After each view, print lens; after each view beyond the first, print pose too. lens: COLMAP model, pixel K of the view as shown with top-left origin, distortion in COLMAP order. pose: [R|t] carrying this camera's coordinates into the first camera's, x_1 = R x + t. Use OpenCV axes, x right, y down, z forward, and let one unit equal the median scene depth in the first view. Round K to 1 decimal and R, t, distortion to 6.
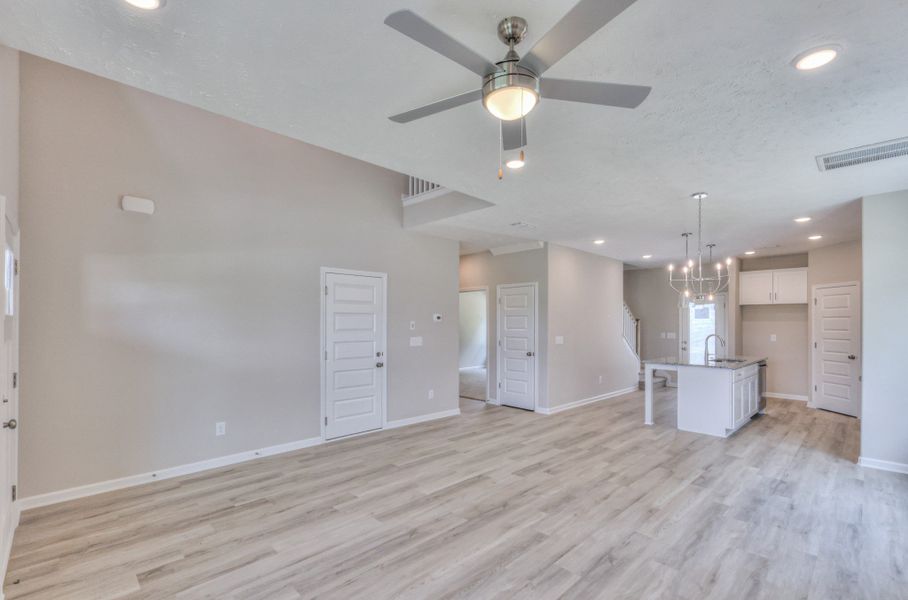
lens RADIAL K [[408.9, 0, 447.6], [0, 408.9, 320.3], [0, 0, 1]] dist [0.005069, 0.000555]
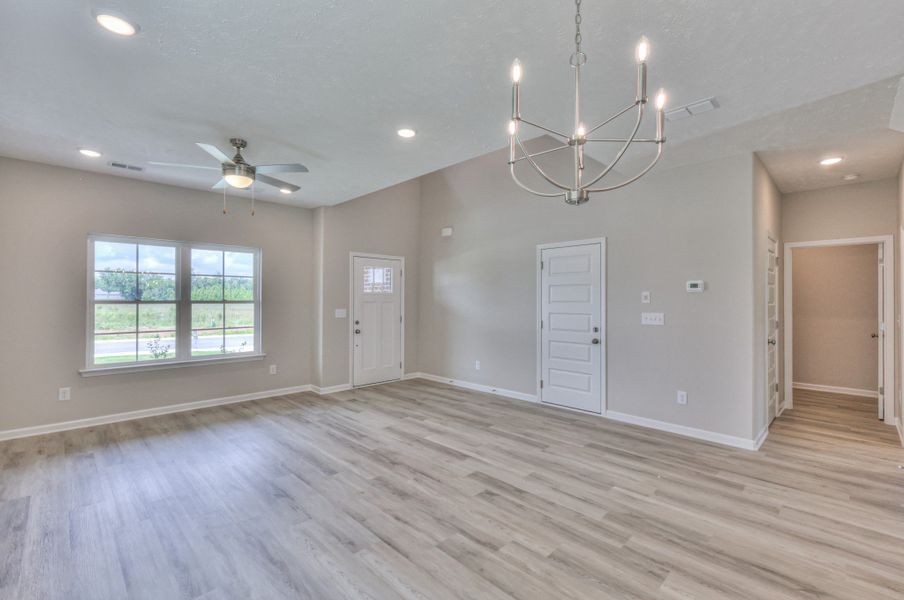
lens RADIAL K [[400.9, 0, 453.0], [0, 400.9, 297.4], [0, 0, 1]] dist [0.001178, 0.000189]
pose [[0.015594, -0.006712, -0.999856, 0.743875], [0.003435, 0.999972, -0.006659, 0.019089], [0.999873, -0.003331, 0.015616, 0.716063]]
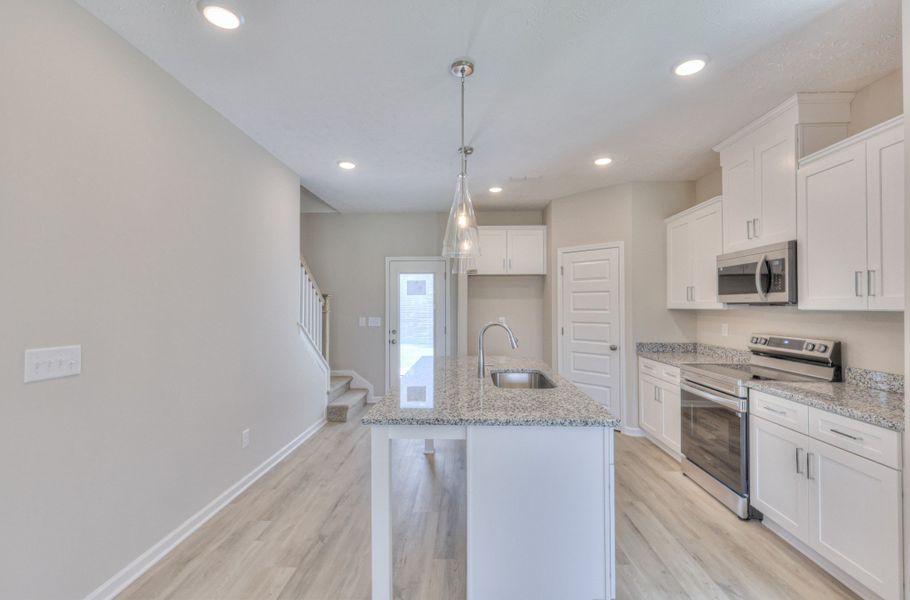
lens RADIAL K [[409.8, 0, 451.0], [0, 409.8, 298.9], [0, 0, 1]] dist [0.005069, 0.000555]
pose [[0.720440, 0.007026, 0.693482, 0.352011], [-0.000769, 0.999956, -0.009332, 0.014340], [-0.693517, 0.006190, 0.720413, 0.839003]]
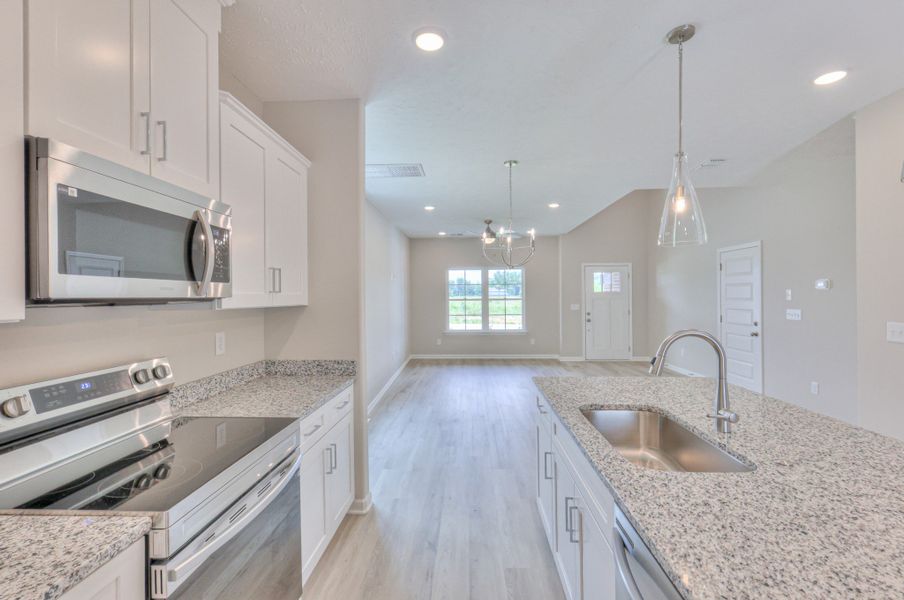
lens RADIAL K [[400.9, 0, 450.4], [0, 400.9, 298.6], [0, 0, 1]] dist [0.001178, 0.000189]
pose [[-0.729933, 0.007451, -0.683478, 1.099579], [0.009885, 0.999951, 0.000345, 0.015511], [0.683447, -0.006505, -0.729971, 1.277693]]
